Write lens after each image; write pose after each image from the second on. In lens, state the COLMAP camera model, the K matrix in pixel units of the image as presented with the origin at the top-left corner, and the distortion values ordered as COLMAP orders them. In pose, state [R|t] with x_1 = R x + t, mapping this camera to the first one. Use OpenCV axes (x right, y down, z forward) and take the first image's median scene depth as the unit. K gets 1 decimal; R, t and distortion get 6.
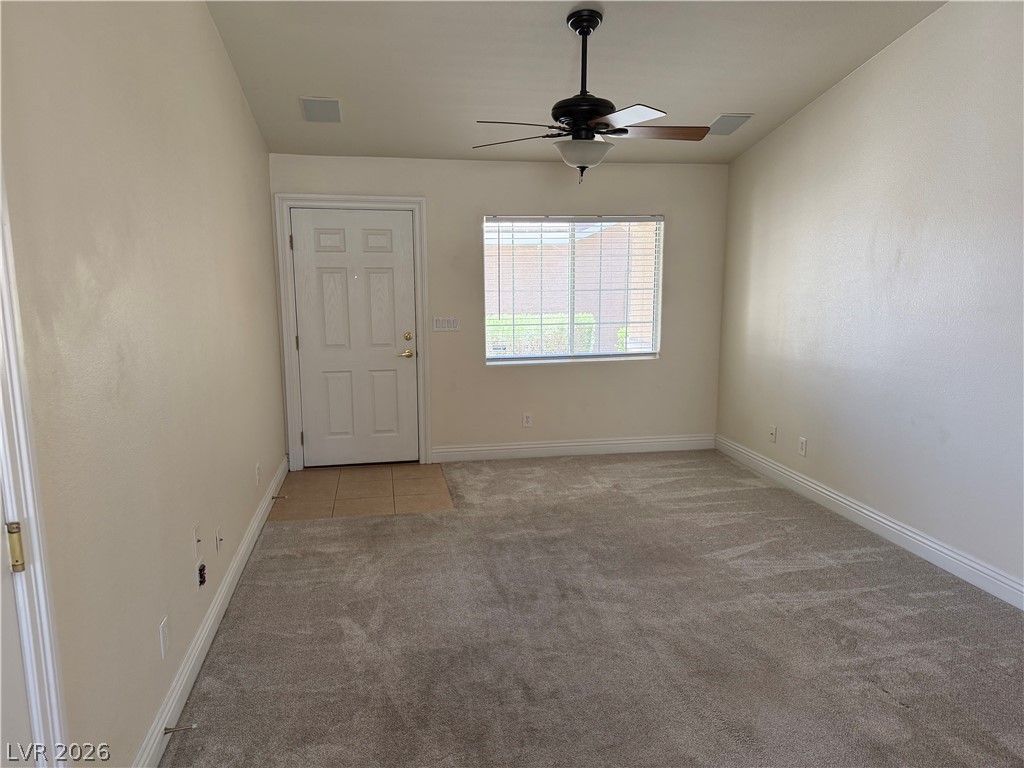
lens RADIAL K [[711.7, 0, 513.5], [0, 711.7, 380.3], [0, 0, 1]] dist [0.079769, -0.072182]
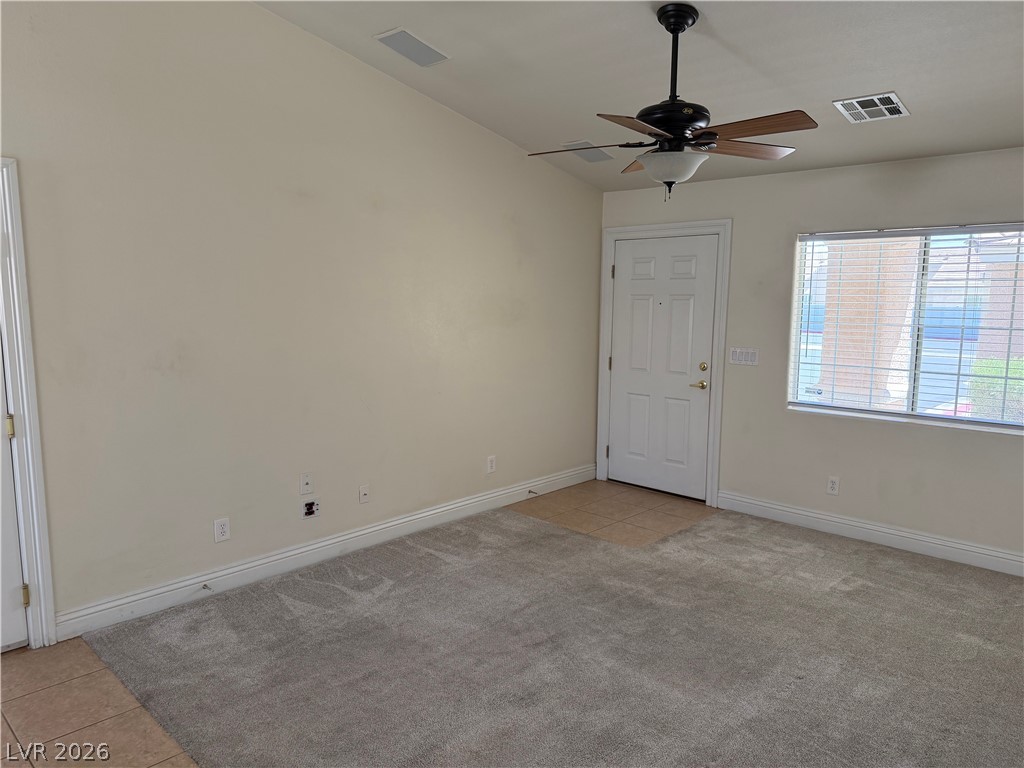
lens RADIAL K [[720.2, 0, 511.3], [0, 720.2, 381.7], [0, 0, 1]] dist [0.079859, -0.111540]
pose [[0.578193, 0.109245, -0.808553, 0.512645], [-0.133849, 0.990270, 0.038083, -0.047311], [0.804846, 0.086205, 0.587189, 0.250470]]
